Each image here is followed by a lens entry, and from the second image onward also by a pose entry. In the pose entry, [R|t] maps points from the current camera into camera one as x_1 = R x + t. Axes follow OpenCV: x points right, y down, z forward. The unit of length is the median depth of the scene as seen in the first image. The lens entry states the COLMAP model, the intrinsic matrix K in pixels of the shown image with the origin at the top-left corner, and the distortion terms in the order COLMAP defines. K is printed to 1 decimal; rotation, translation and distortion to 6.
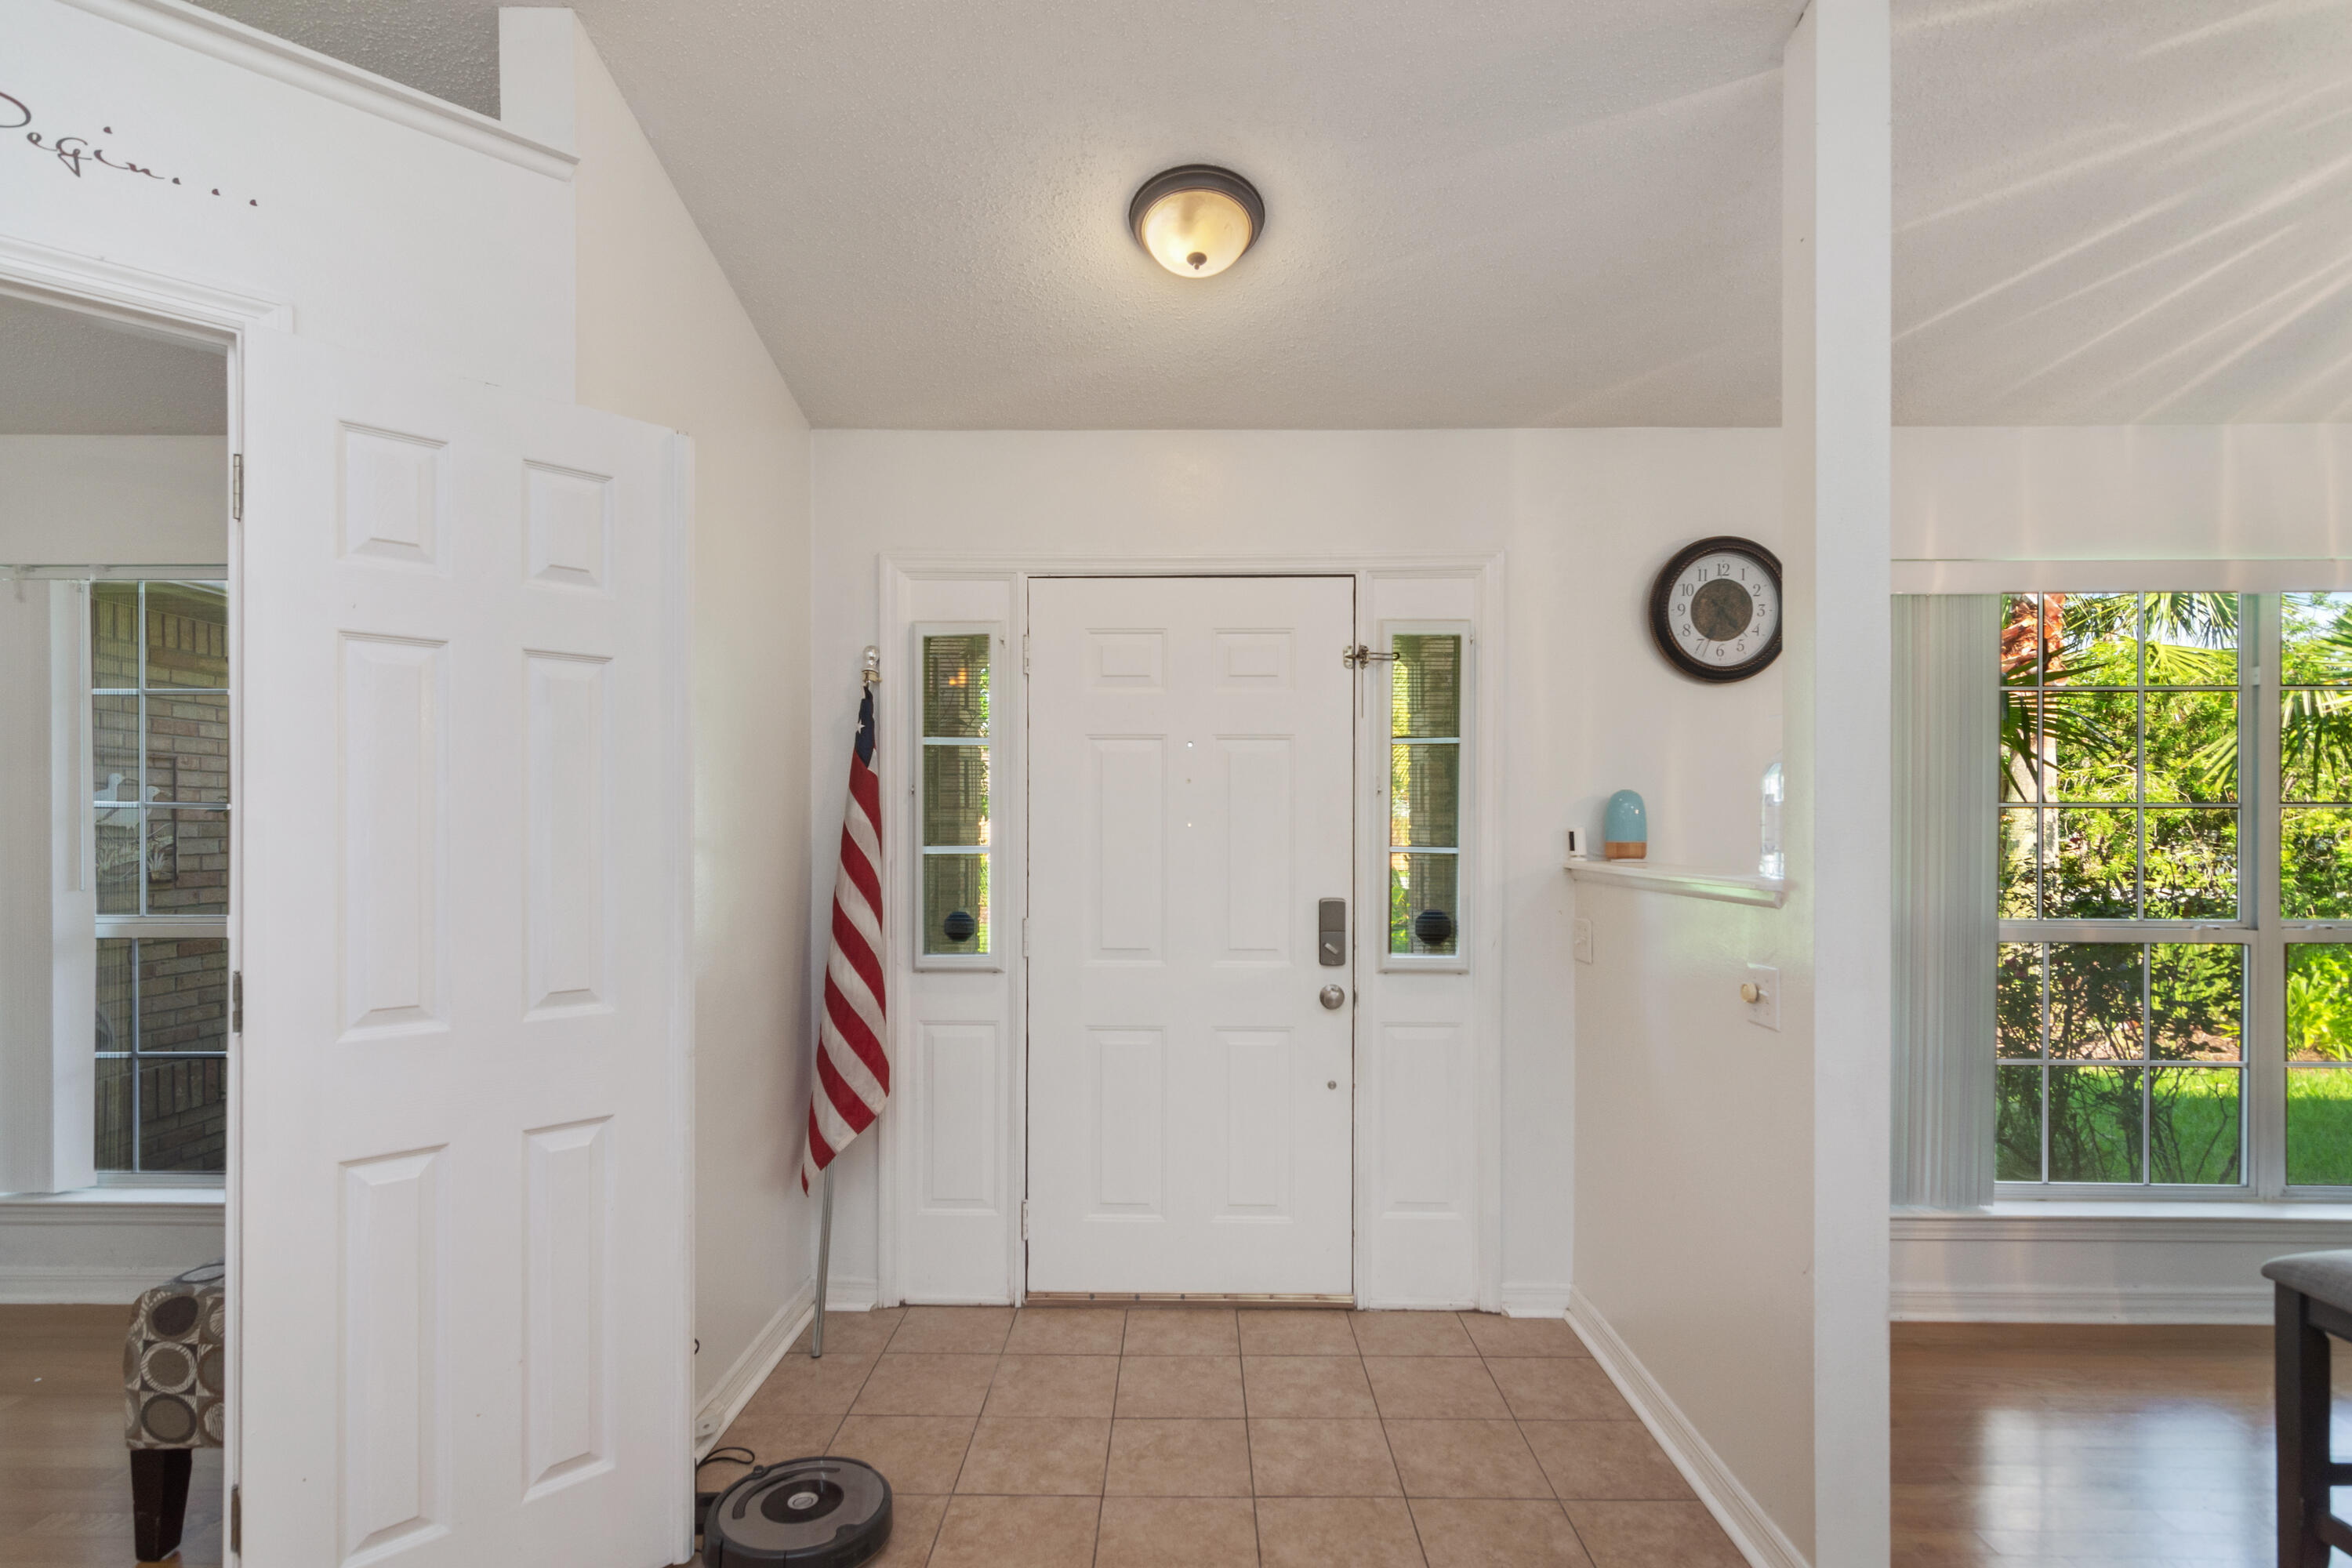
lens RADIAL K [[1138.1, 0, 1161.2], [0, 1138.1, 823.7], [0, 0, 1]] dist [0.002045, 0.001354]
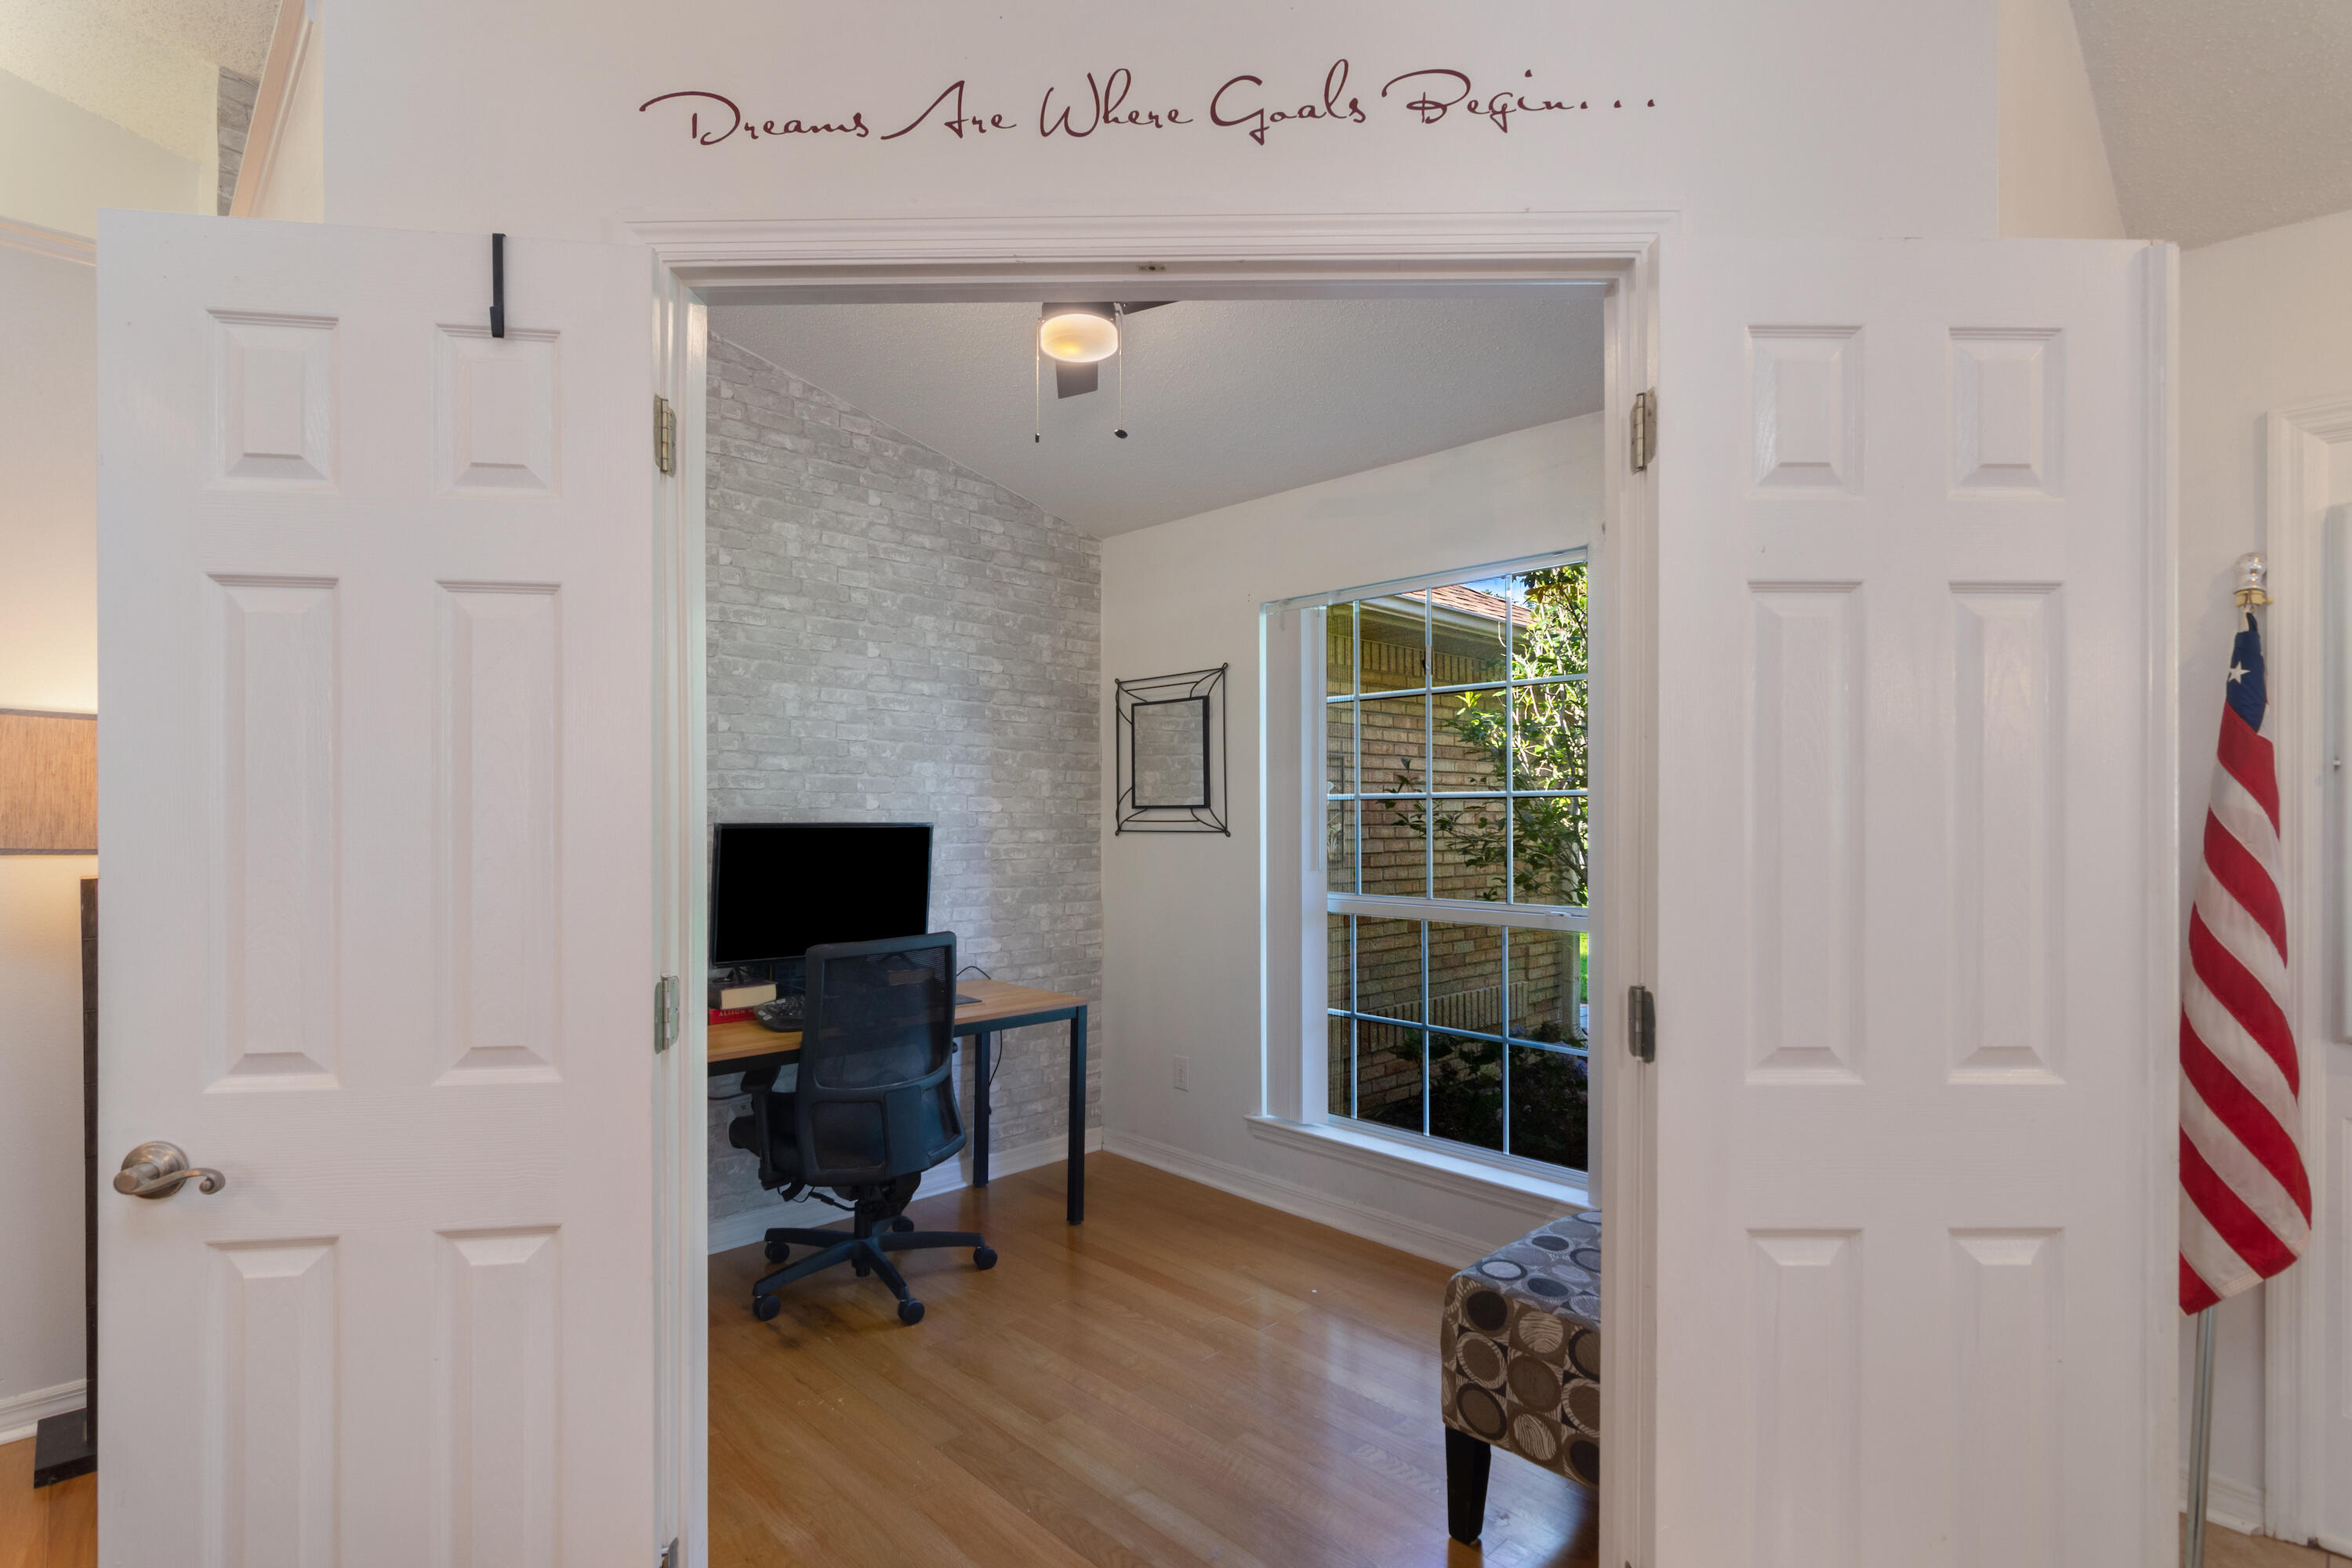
lens RADIAL K [[1138.1, 0, 1180.1], [0, 1138.1, 807.8], [0, 0, 1]] dist [0.002045, 0.001354]
pose [[0.710999, -0.003047, -0.703187, -0.236096], [0.000642, 0.999993, -0.003684, -0.002152], [0.703193, 0.002168, 0.710996, 0.070244]]
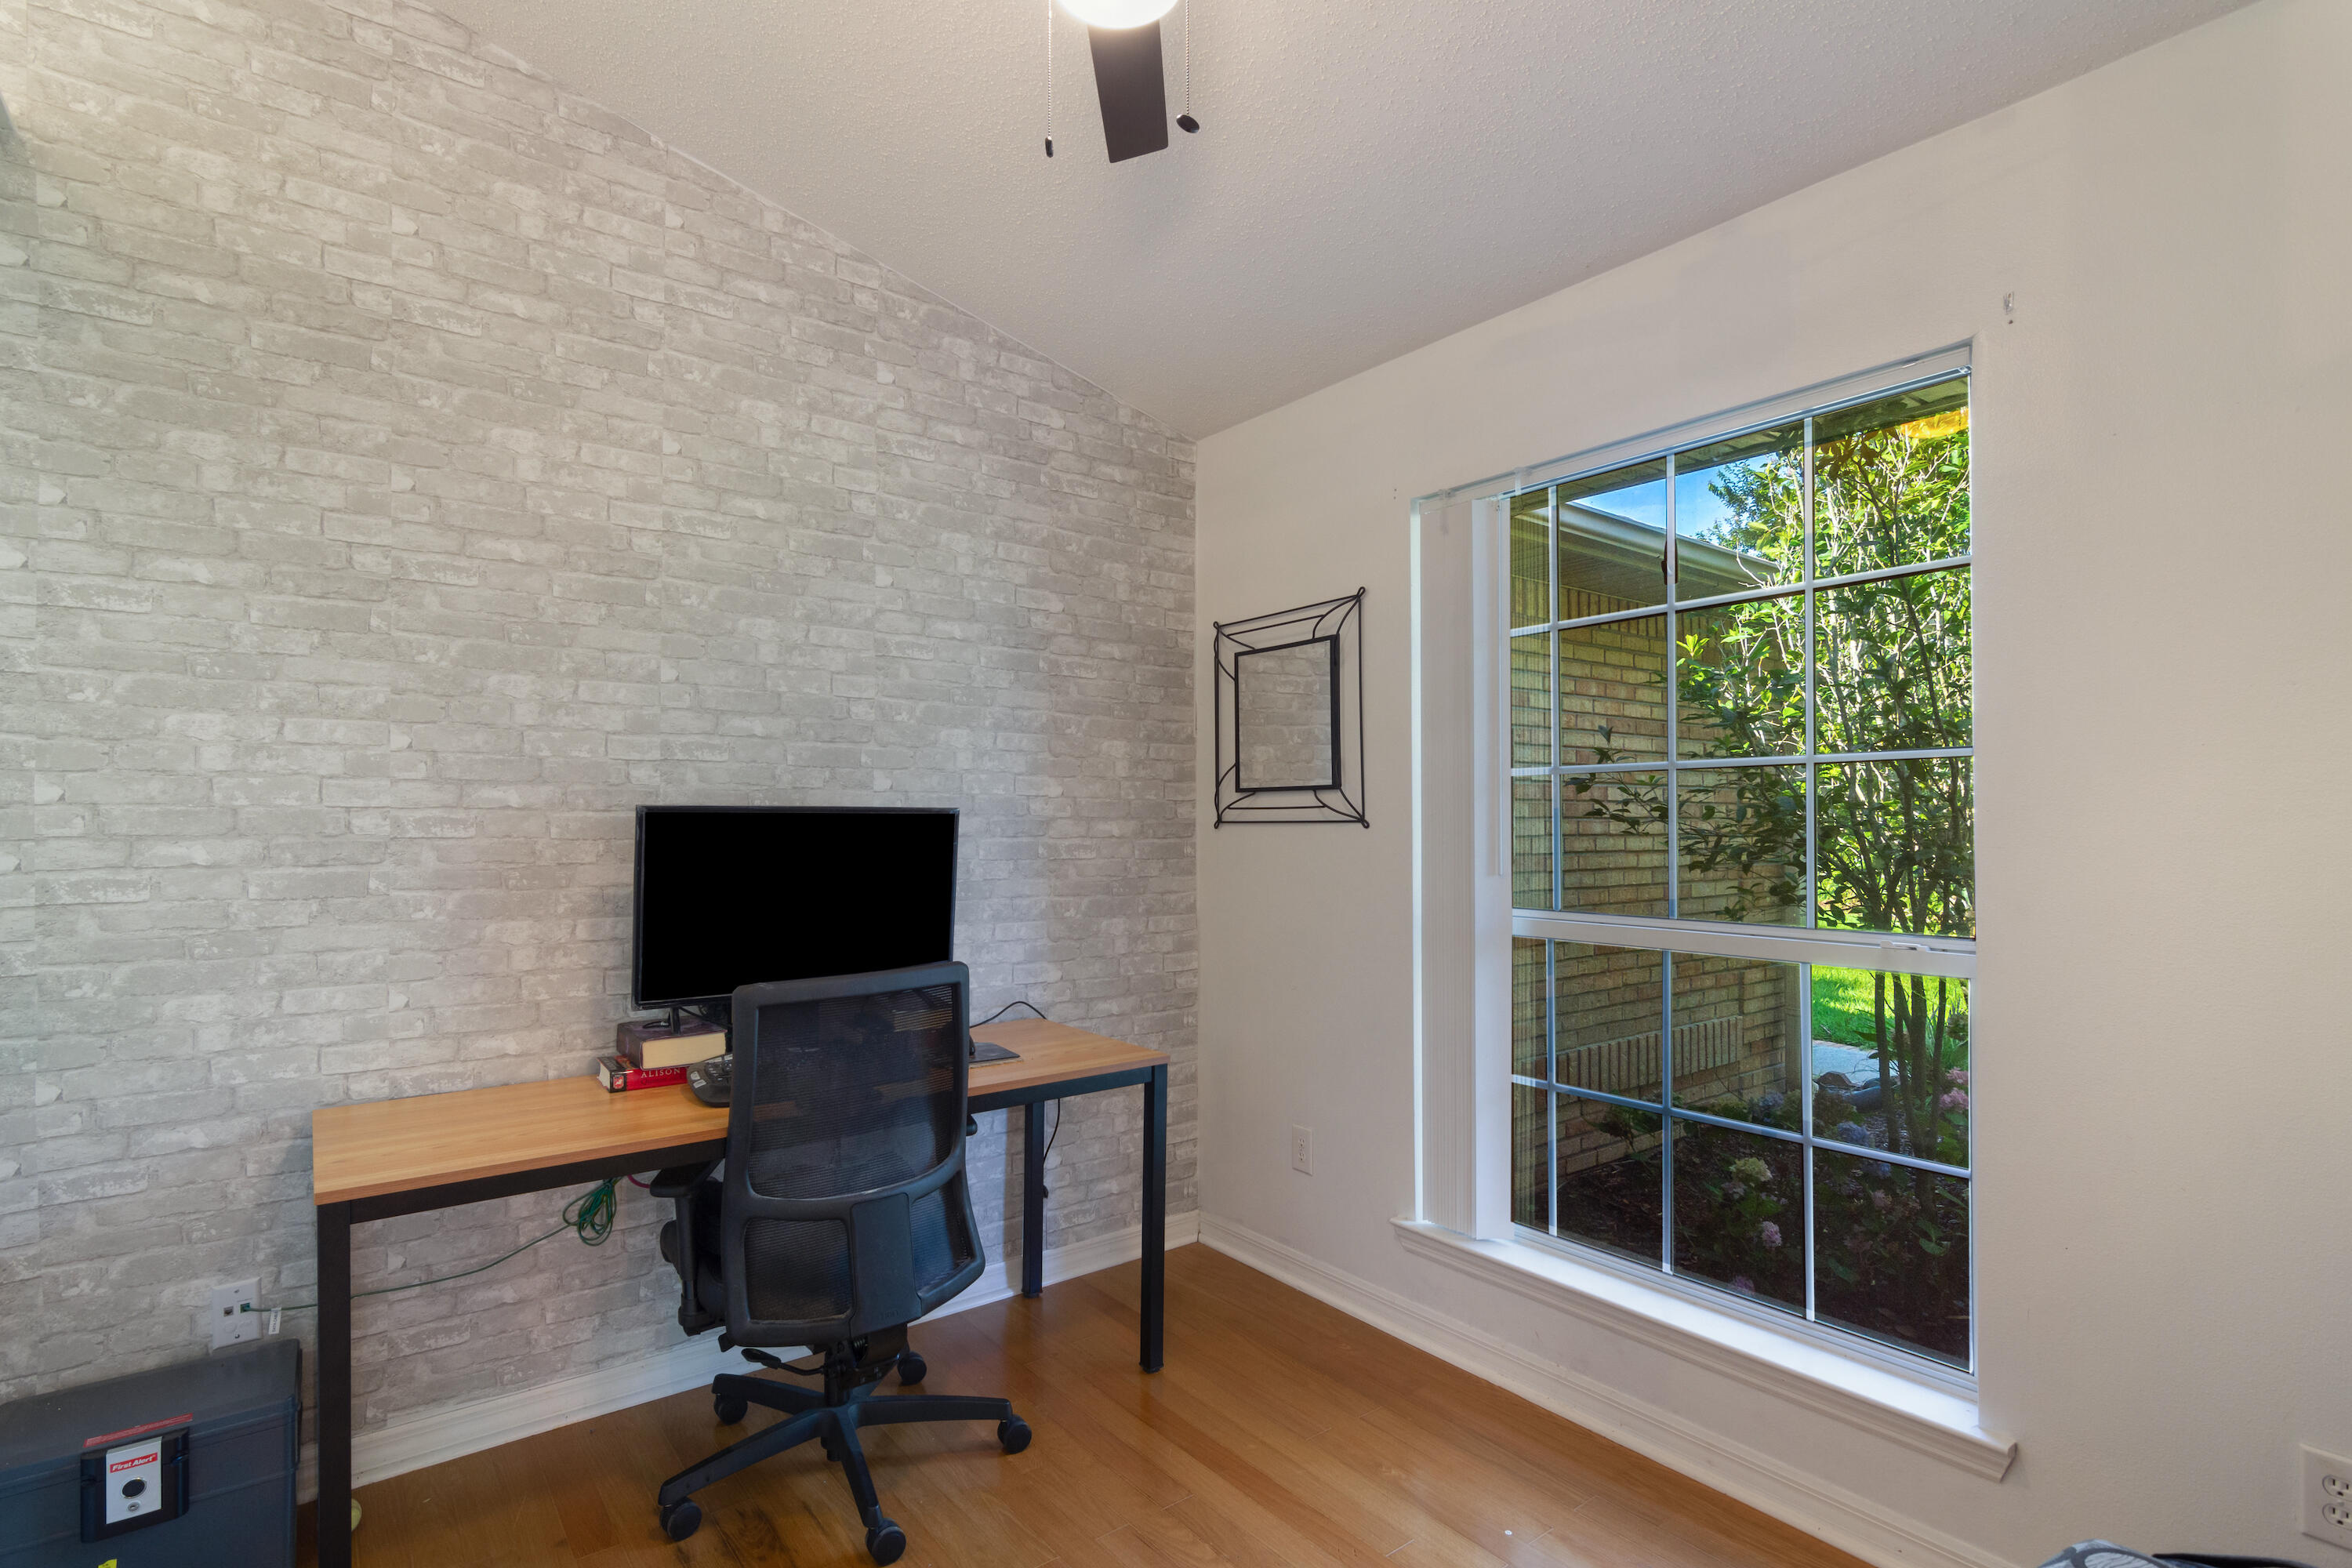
lens RADIAL K [[1138.1, 0, 1171.2], [0, 1138.1, 806.0], [0, 0, 1]] dist [0.002045, 0.001354]
pose [[0.622683, -0.008498, -0.782428, -0.478655], [0.002049, 0.999955, -0.009229, 0.016145], [0.782471, 0.004144, 0.622673, 0.324715]]
